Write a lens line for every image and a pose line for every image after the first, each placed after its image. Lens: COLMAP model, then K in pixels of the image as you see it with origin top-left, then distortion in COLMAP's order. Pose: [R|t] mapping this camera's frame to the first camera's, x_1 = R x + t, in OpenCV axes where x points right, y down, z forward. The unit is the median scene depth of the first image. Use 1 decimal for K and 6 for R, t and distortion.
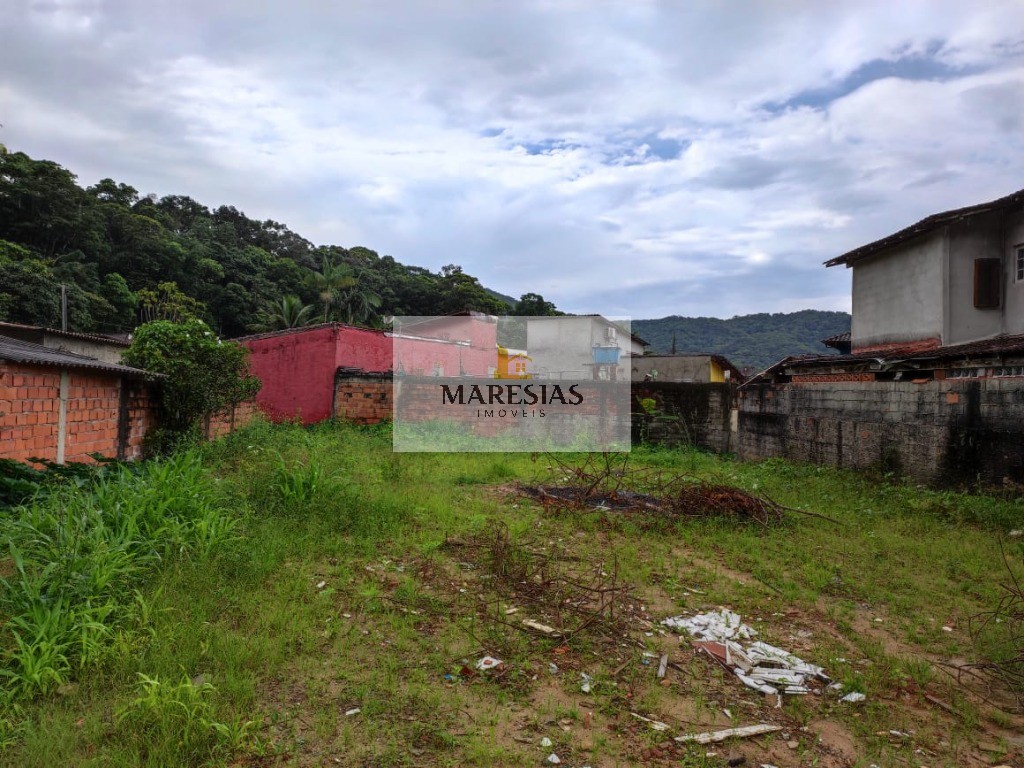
lens RADIAL K [[1662.0, 0, 516.2], [0, 1662.0, 386.7], [0, 0, 1]] dist [-0.035502, 0.000000]
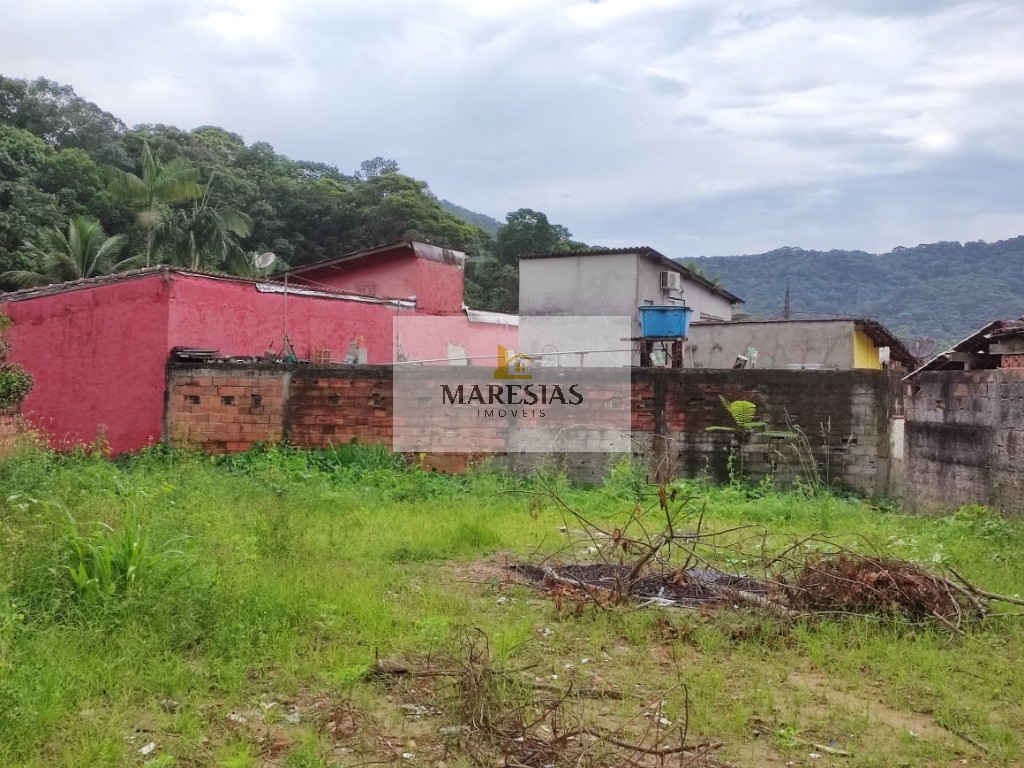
lens RADIAL K [[1662.0, 0, 504.3], [0, 1662.0, 378.0], [0, 0, 1]] dist [-0.035502, 0.000000]
pose [[0.999358, -0.012792, 0.033452, -0.016937], [0.011083, 0.998648, 0.050781, -0.028749], [-0.034057, -0.050377, 0.998149, 0.455394]]
